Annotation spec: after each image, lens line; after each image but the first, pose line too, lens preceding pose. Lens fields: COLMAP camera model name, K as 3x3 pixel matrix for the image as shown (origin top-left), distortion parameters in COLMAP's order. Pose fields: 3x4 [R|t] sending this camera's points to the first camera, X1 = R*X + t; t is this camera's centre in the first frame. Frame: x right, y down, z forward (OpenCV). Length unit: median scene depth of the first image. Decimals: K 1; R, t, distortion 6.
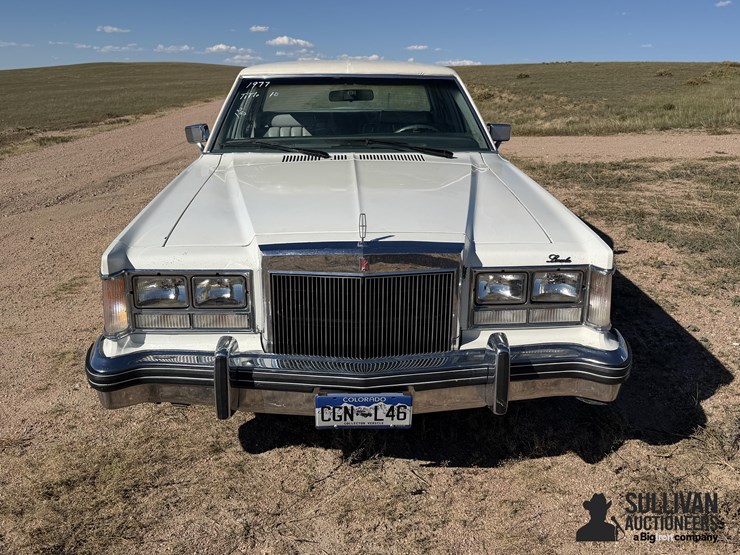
lens RADIAL K [[713.8, 0, 380.0], [0, 713.8, 277.7], [0, 0, 1]] dist [0.172530, -0.408656]
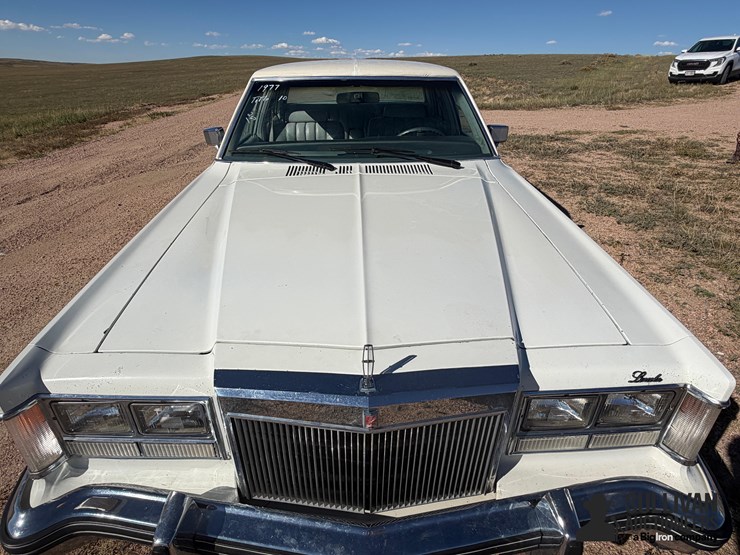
lens RADIAL K [[414.7, 0, 366.3], [0, 414.7, 274.6], [0, 0, 1]] dist [-0.000915, -0.000375]
pose [[0.999594, 0.009419, -0.026891, -0.015575], [-0.003910, 0.980194, 0.198001, -0.201532], [0.028224, -0.197816, 0.979833, 0.605819]]
